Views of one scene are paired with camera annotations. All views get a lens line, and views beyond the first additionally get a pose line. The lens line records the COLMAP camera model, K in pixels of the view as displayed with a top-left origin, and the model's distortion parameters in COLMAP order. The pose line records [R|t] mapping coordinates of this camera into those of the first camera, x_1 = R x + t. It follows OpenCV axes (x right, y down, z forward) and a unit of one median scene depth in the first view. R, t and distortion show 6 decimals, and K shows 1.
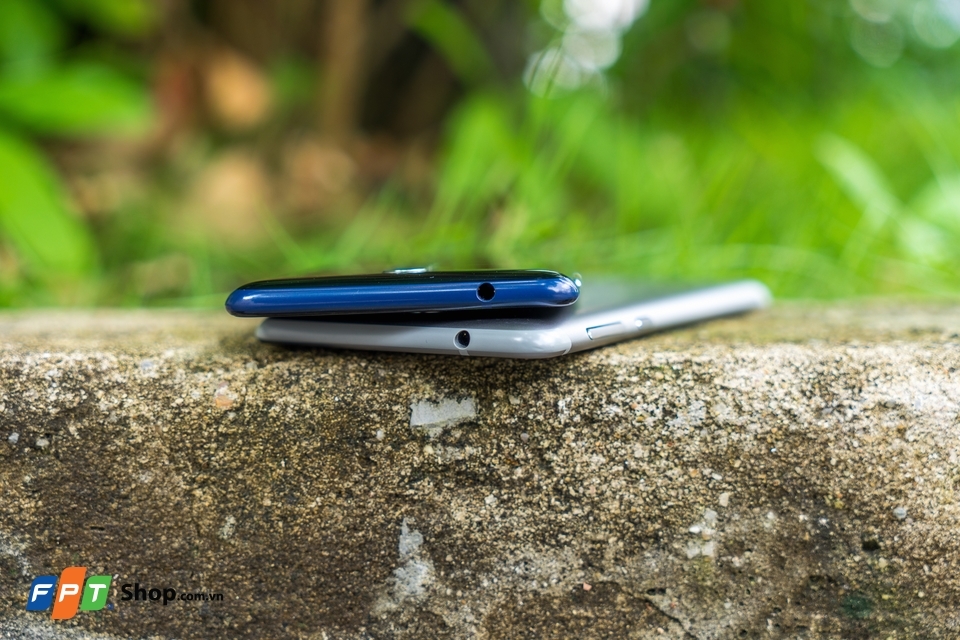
lens RADIAL K [[1403.8, 0, 478.0], [0, 1403.8, 316.4], [0, 0, 1]] dist [-0.017281, 0.000000]
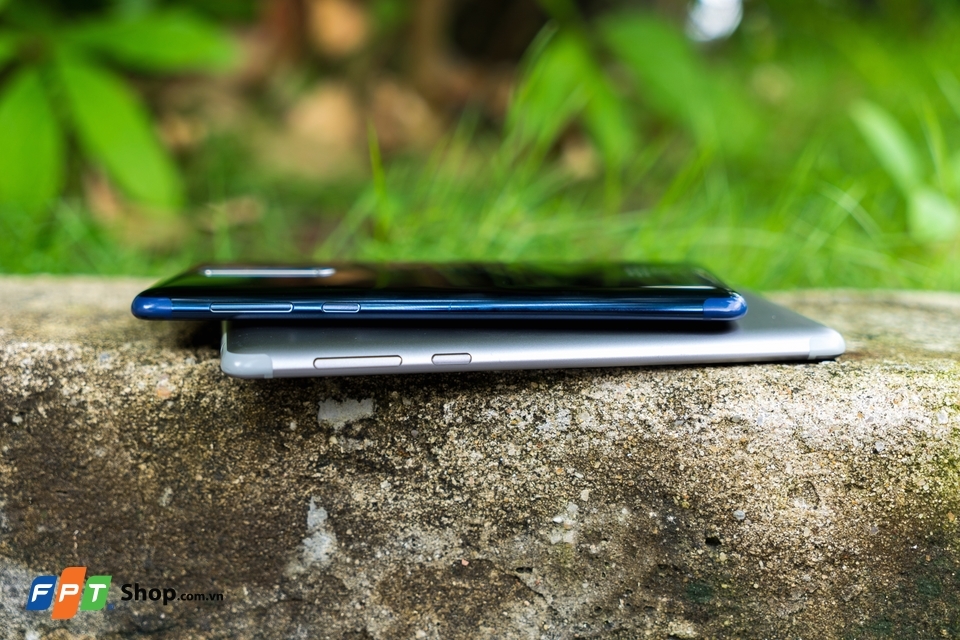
lens RADIAL K [[1403.8, 0, 481.7], [0, 1403.8, 323.1], [0, 0, 1]] dist [-0.017281, 0.000000]
pose [[0.993467, 0.037936, -0.107627, 0.209934], [-0.028959, 0.996064, 0.083776, -0.103922], [0.110382, -0.080112, 0.990655, -0.138265]]
